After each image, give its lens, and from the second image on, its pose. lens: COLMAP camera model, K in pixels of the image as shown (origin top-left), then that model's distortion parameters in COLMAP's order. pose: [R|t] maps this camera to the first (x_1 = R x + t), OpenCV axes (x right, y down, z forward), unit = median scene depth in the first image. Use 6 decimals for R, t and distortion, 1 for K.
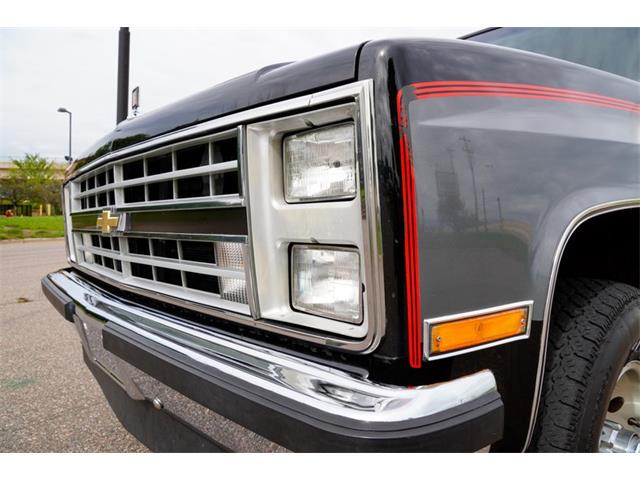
lens RADIAL K [[489.4, 0, 320.0], [0, 489.4, 240.0], [0, 0, 1]] dist [-0.146085, 0.116477]
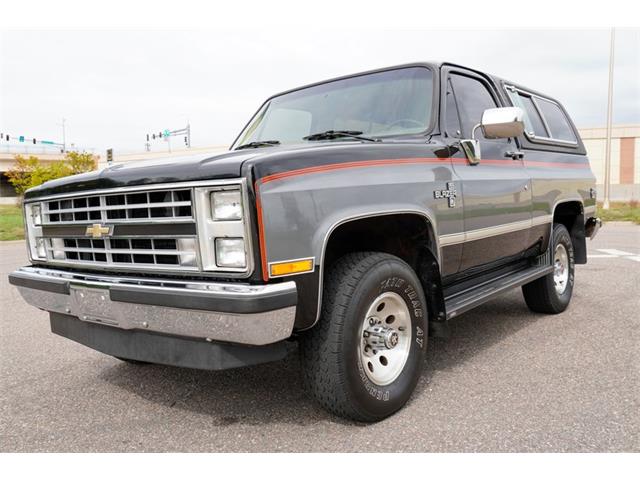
lens RADIAL K [[489.4, 0, 320.0], [0, 489.4, 240.0], [0, 0, 1]] dist [-0.146085, 0.116477]
pose [[0.977510, -0.036634, 0.207684, -0.055099], [0.035448, 0.999327, 0.009433, 0.013105], [-0.207890, -0.001858, 0.978150, -1.404768]]
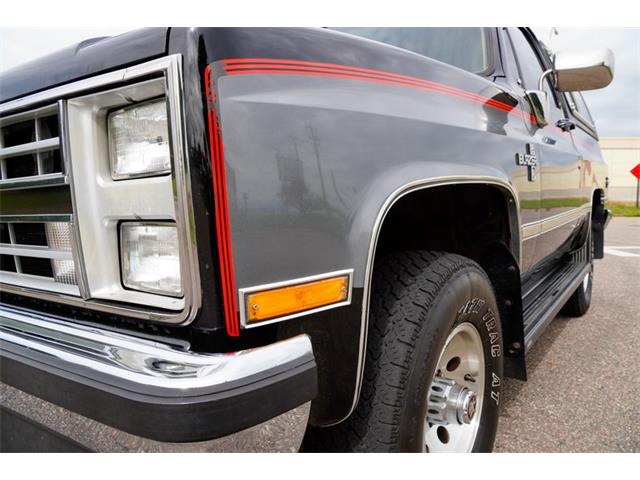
lens RADIAL K [[489.4, 0, 320.0], [0, 489.4, 240.0], [0, 0, 1]] dist [-0.146085, 0.116477]
pose [[0.971674, -0.029691, 0.234454, 0.110849], [0.022471, 0.999189, 0.033408, 0.022309], [-0.235256, -0.027193, 0.971553, -0.037993]]
